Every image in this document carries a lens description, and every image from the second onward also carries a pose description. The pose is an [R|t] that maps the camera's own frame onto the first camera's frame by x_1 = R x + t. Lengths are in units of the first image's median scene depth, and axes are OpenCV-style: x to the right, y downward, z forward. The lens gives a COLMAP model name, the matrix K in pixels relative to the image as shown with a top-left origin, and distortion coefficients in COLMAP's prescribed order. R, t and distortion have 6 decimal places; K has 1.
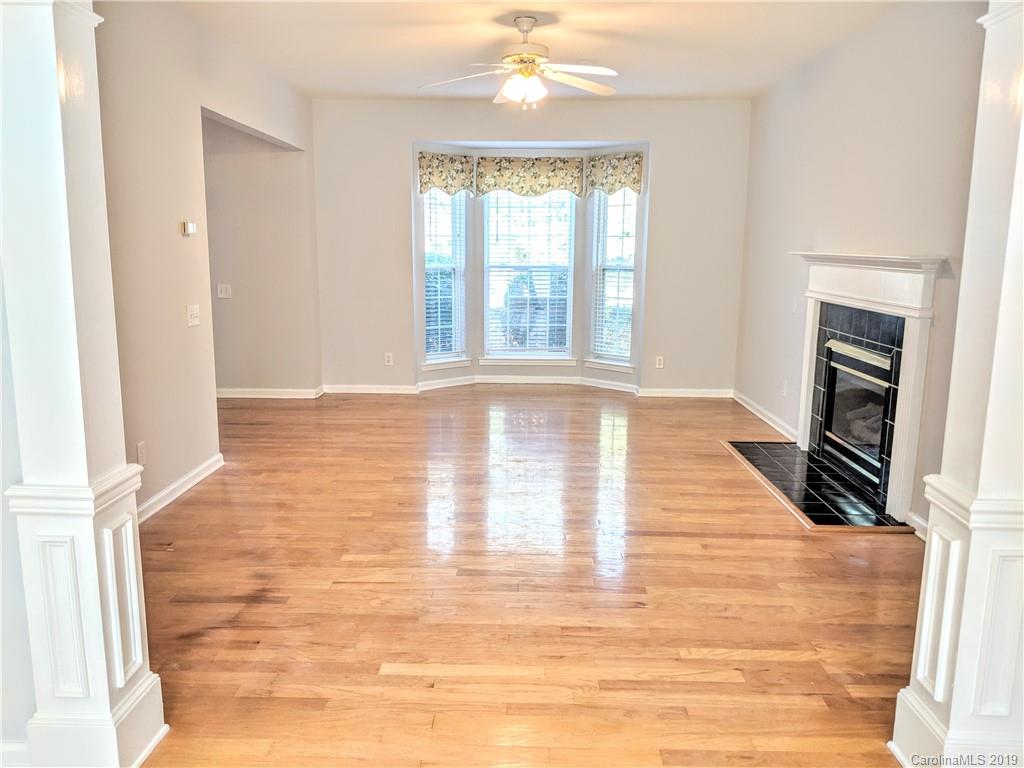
lens RADIAL K [[853.2, 0, 523.9], [0, 853.2, 388.8], [0, 0, 1]] dist [0.129609, -0.199655]
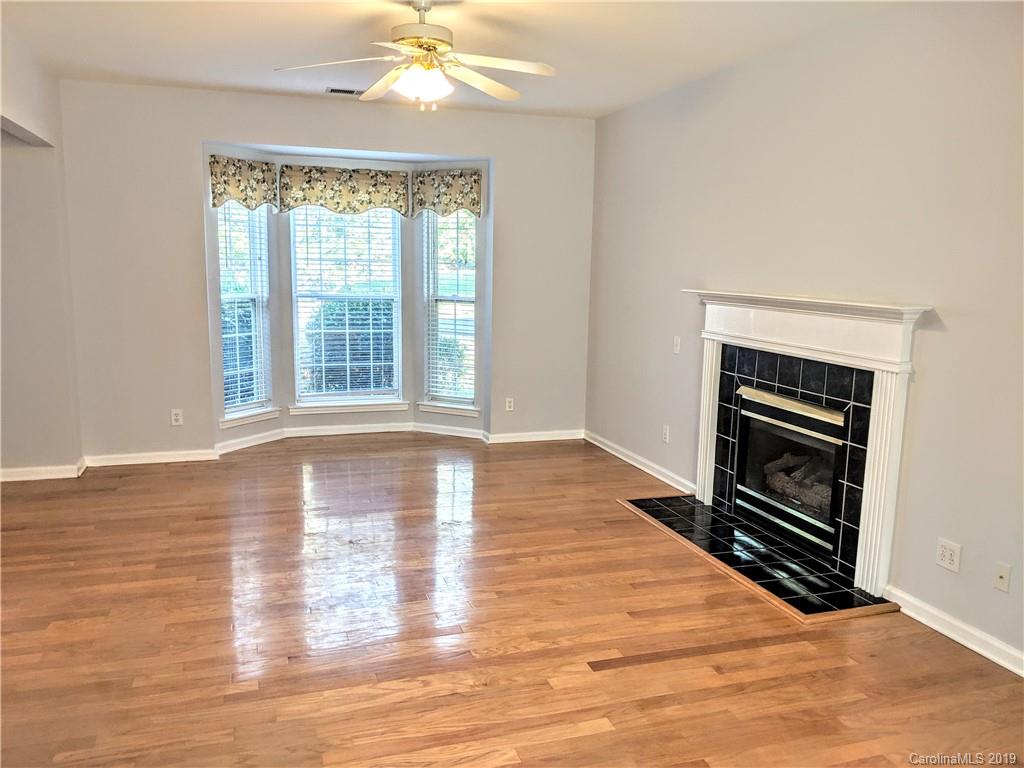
lens RADIAL K [[837.3, 0, 550.4], [0, 837.3, 394.8], [0, 0, 1]] dist [0.106509, -0.186990]
pose [[0.940092, -0.043871, 0.338087, -0.098443], [0.045416, 0.998963, 0.003345, -0.042139], [-0.337883, 0.012210, 0.941109, 0.158326]]
